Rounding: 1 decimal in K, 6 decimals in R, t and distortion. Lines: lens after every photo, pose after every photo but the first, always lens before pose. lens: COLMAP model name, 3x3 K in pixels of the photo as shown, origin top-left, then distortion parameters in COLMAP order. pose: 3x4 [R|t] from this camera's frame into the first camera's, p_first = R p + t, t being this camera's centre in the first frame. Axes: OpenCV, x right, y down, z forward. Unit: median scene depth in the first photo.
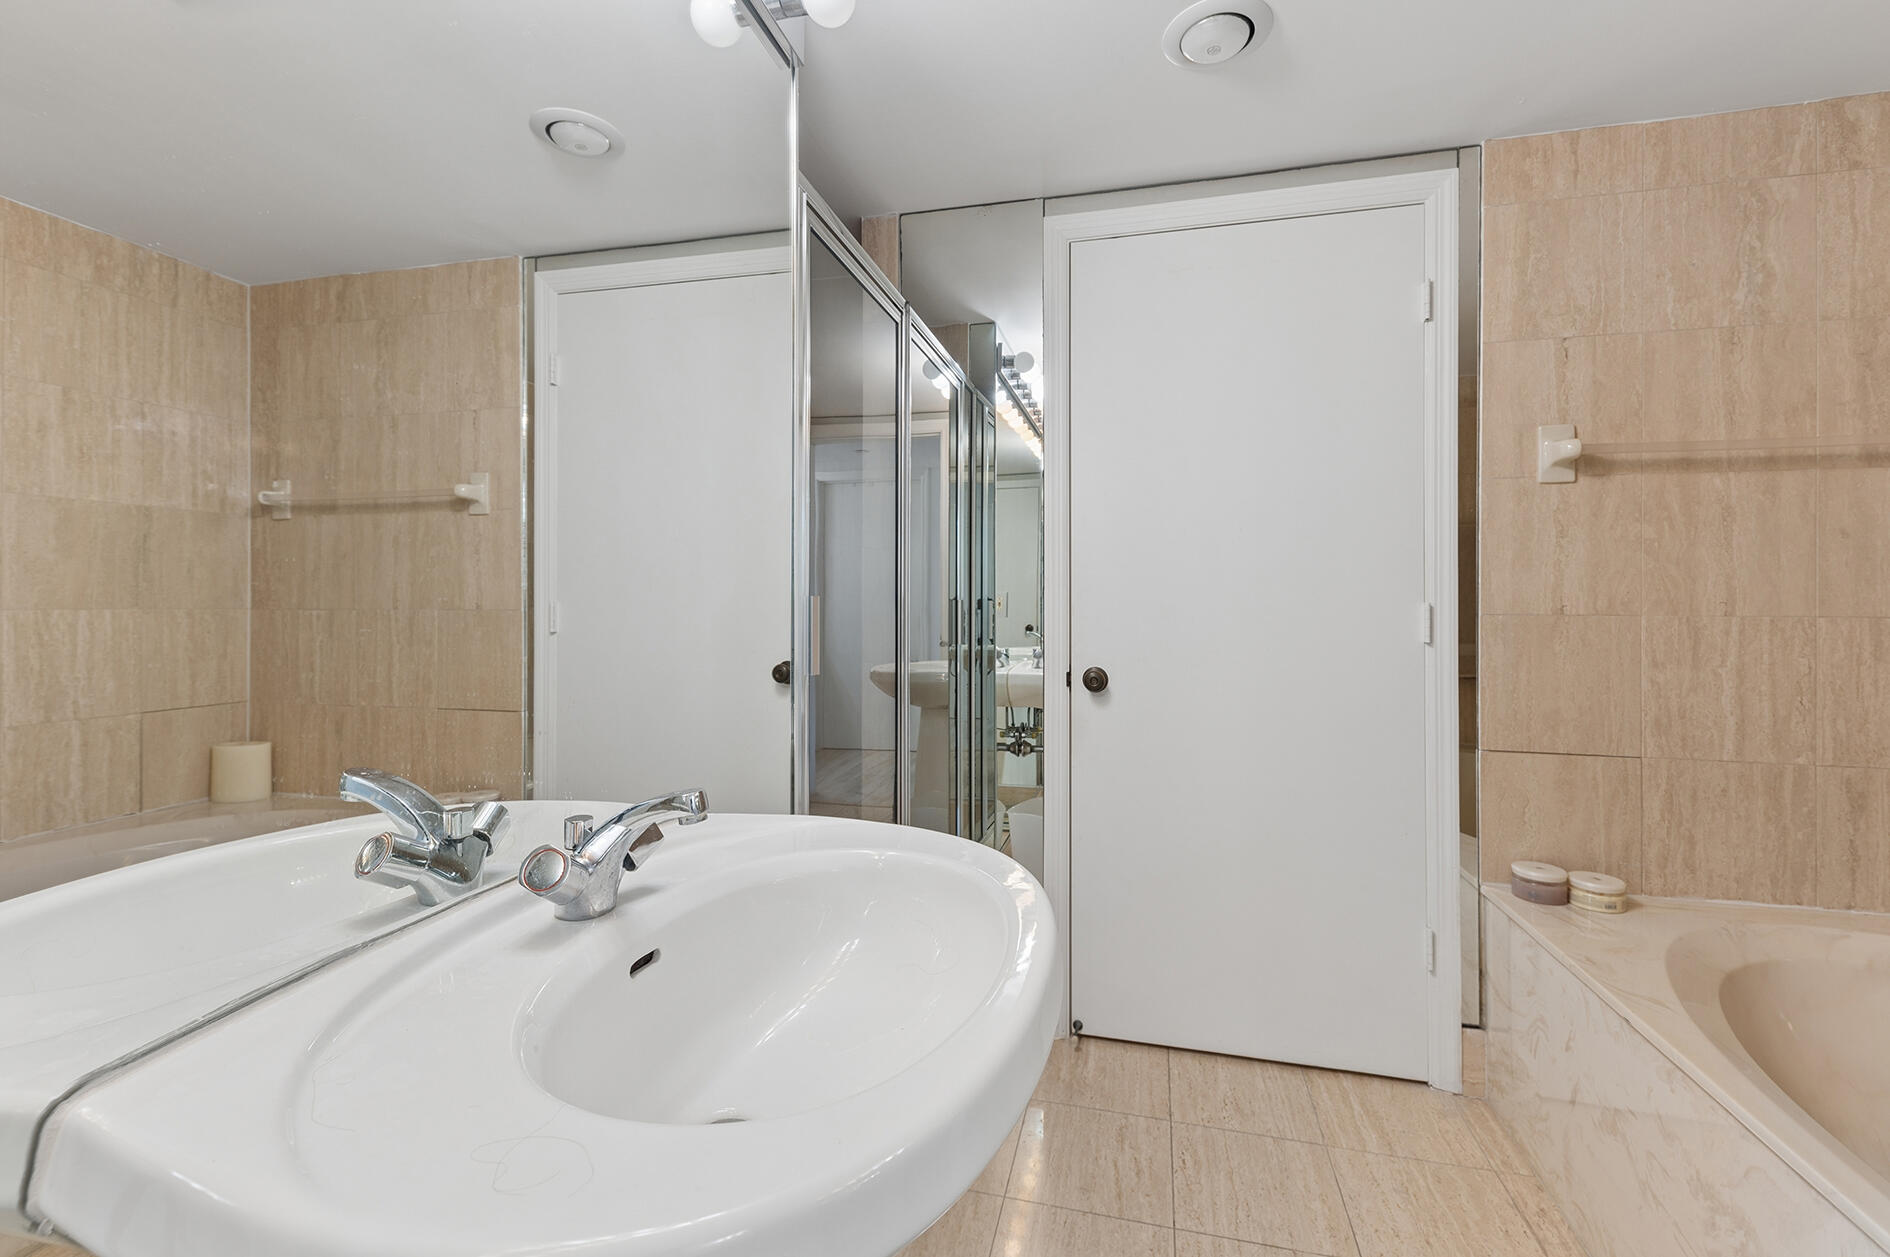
lens RADIAL K [[813.1, 0, 943.3], [0, 813.1, 601.5], [0, 0, 1]] dist [-0.000390, -0.000026]
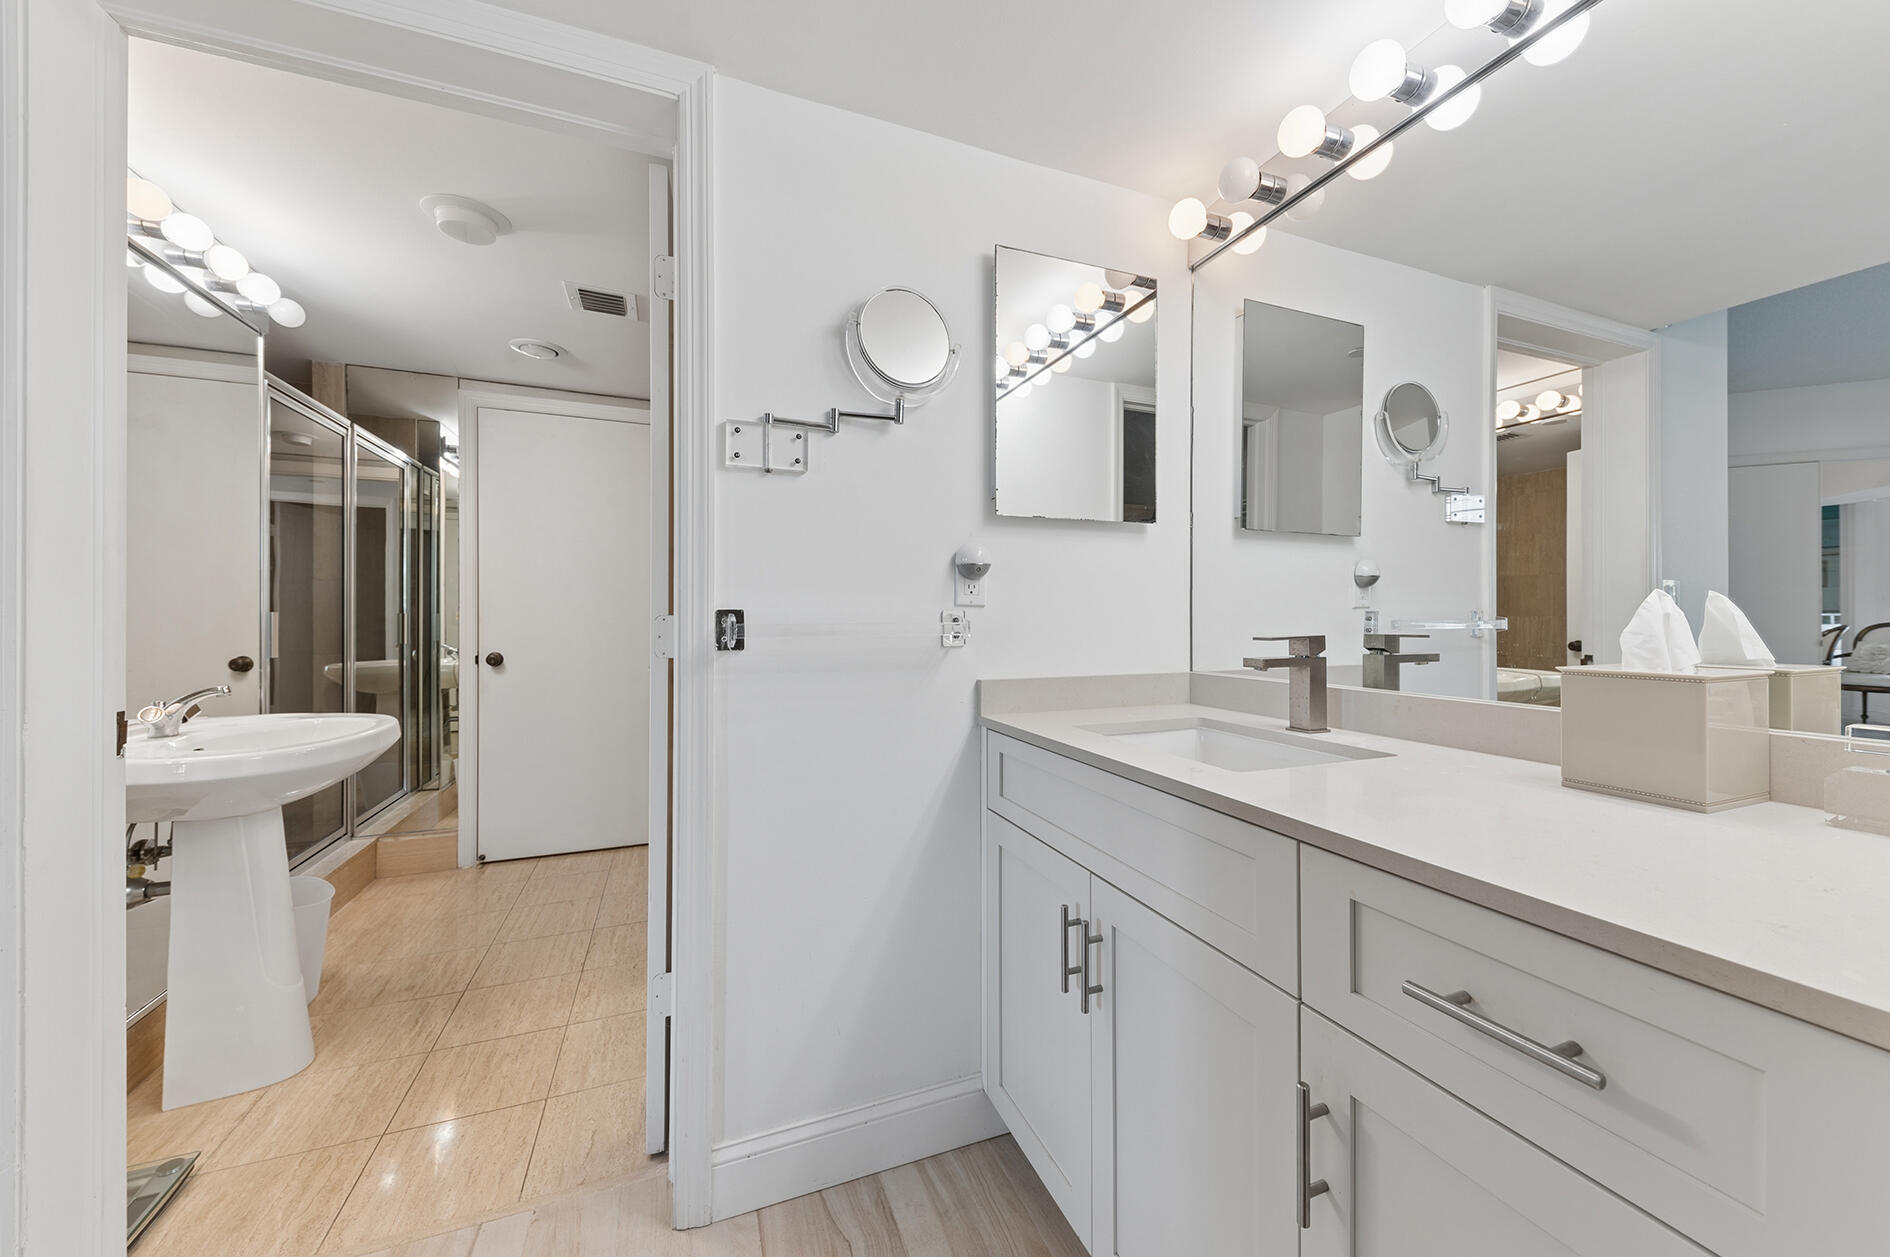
lens RADIAL K [[707.6, 0, 956.4], [0, 707.6, 616.3], [0, 0, 1]] dist [0.016276, 0.000015]
pose [[0.807946, -0.001747, 0.589254, 0.082409], [0.001373, 0.999998, 0.001082, 0.002301], [-0.589255, -0.000065, 0.807947, -0.803795]]
